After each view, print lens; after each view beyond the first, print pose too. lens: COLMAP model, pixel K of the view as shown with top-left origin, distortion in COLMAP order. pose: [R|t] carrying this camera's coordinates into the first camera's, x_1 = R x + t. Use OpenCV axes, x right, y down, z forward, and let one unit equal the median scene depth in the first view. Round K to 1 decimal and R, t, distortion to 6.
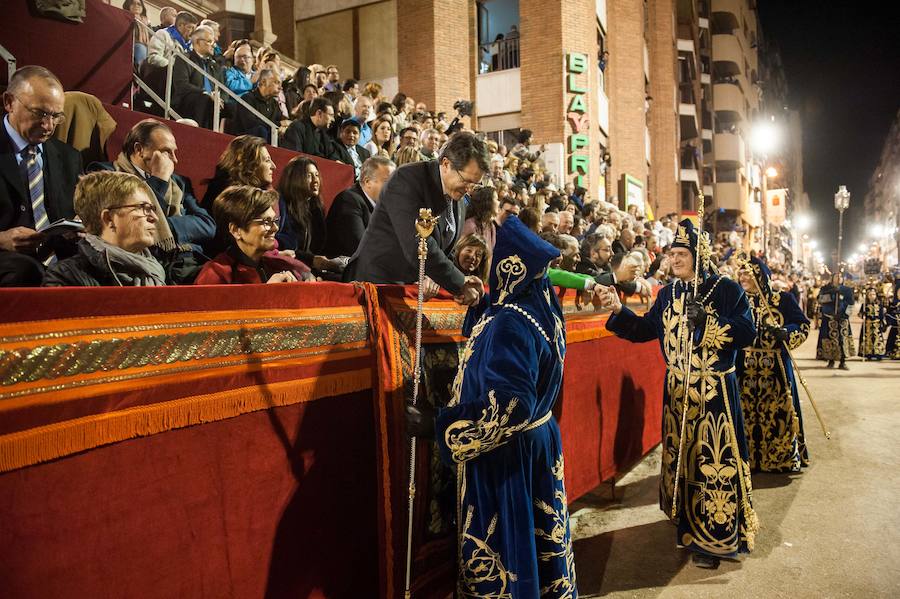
lens RADIAL K [[617.8, 0, 453.4], [0, 617.8, 303.4], [0, 0, 1]] dist [-0.048987, 0.000837]
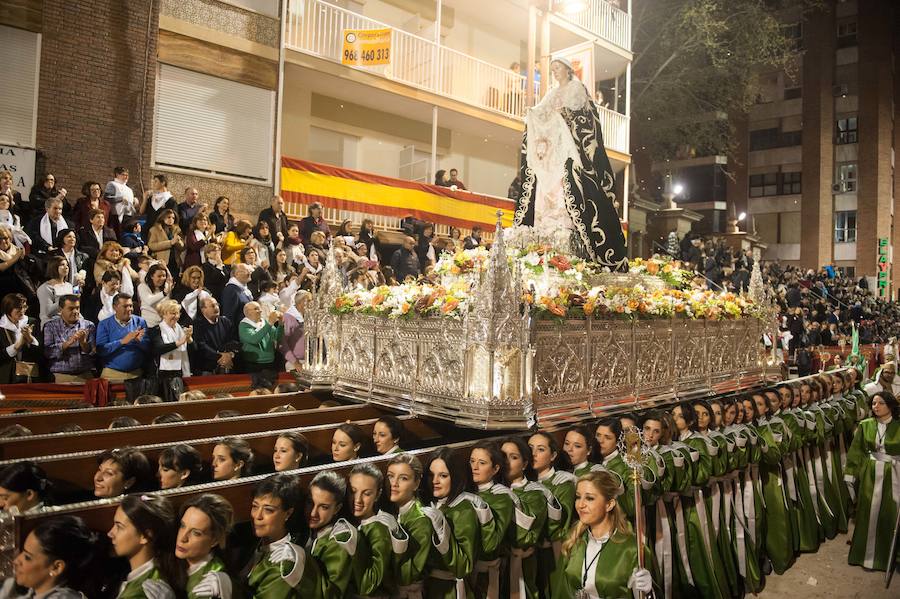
lens RADIAL K [[619.5, 0, 450.4], [0, 619.5, 308.5], [0, 0, 1]] dist [-0.052594, 0.000521]
pose [[0.951420, 0.043654, -0.304785, -0.654693], [-0.049738, 0.998688, -0.012221, -0.014050], [0.303852, 0.026787, 0.952343, -1.693430]]
